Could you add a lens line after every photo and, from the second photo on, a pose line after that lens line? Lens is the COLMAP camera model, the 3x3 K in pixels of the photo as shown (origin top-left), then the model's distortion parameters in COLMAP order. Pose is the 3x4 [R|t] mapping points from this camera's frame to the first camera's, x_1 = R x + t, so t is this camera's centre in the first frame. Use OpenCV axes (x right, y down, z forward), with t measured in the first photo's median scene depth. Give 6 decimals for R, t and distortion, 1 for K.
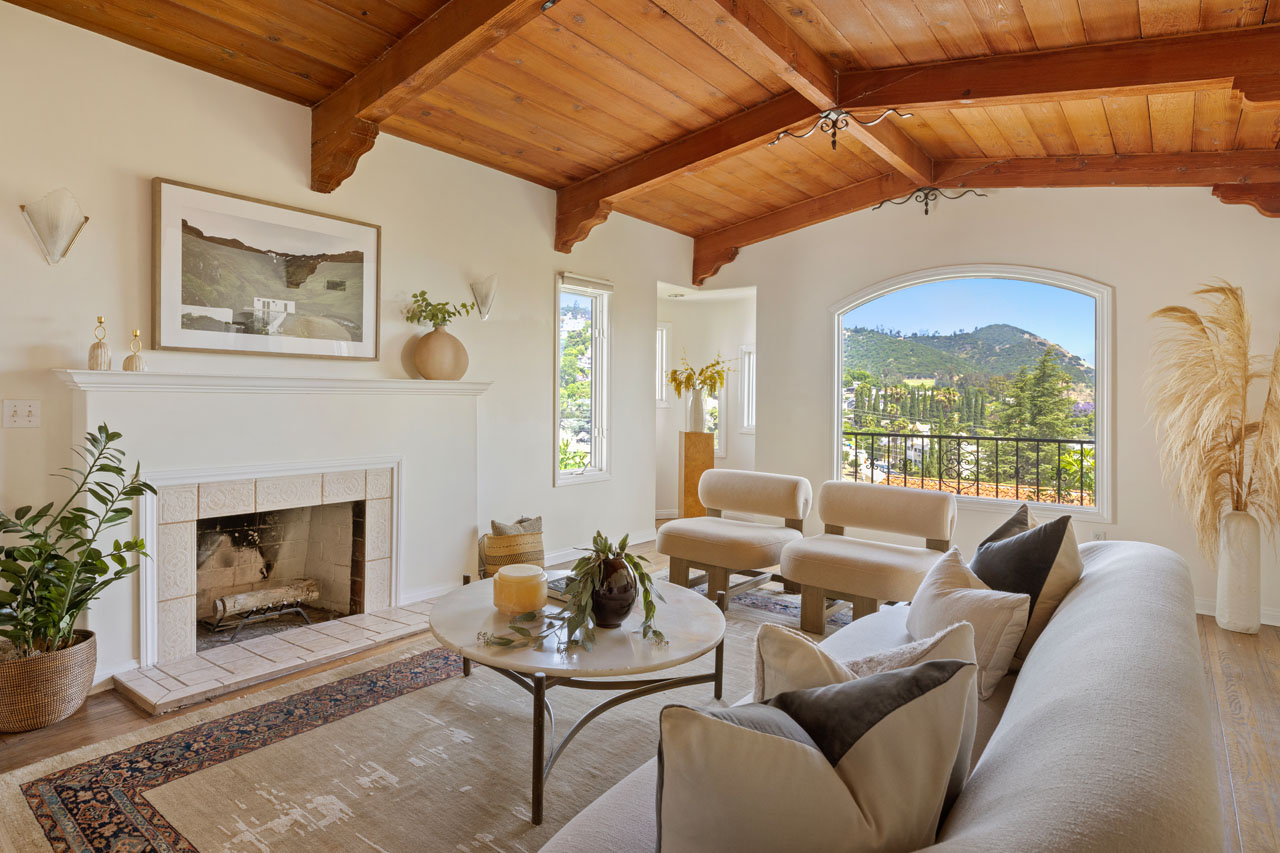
lens RADIAL K [[656.7, 0, 639.9], [0, 656.7, 387.6], [0, 0, 1]] dist [-0.011974, 0.002053]
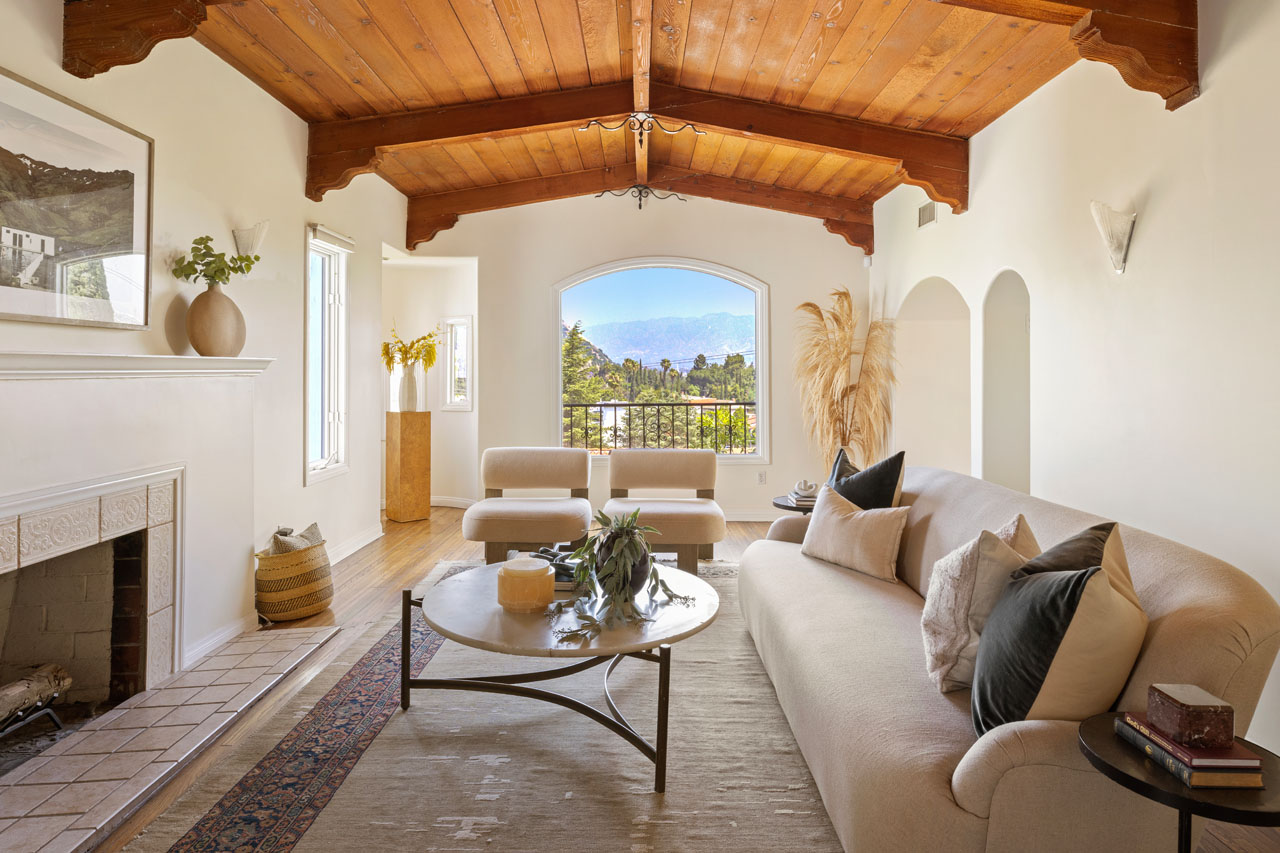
lens RADIAL K [[696.5, 0, 639.7], [0, 696.5, 361.5], [0, 0, 1]] dist [-0.022905, 0.002301]
pose [[0.774398, -0.006167, 0.632669, -0.418488], [0.003833, 0.999980, 0.005056, -0.007954], [-0.632687, -0.001491, 0.774406, 0.085287]]
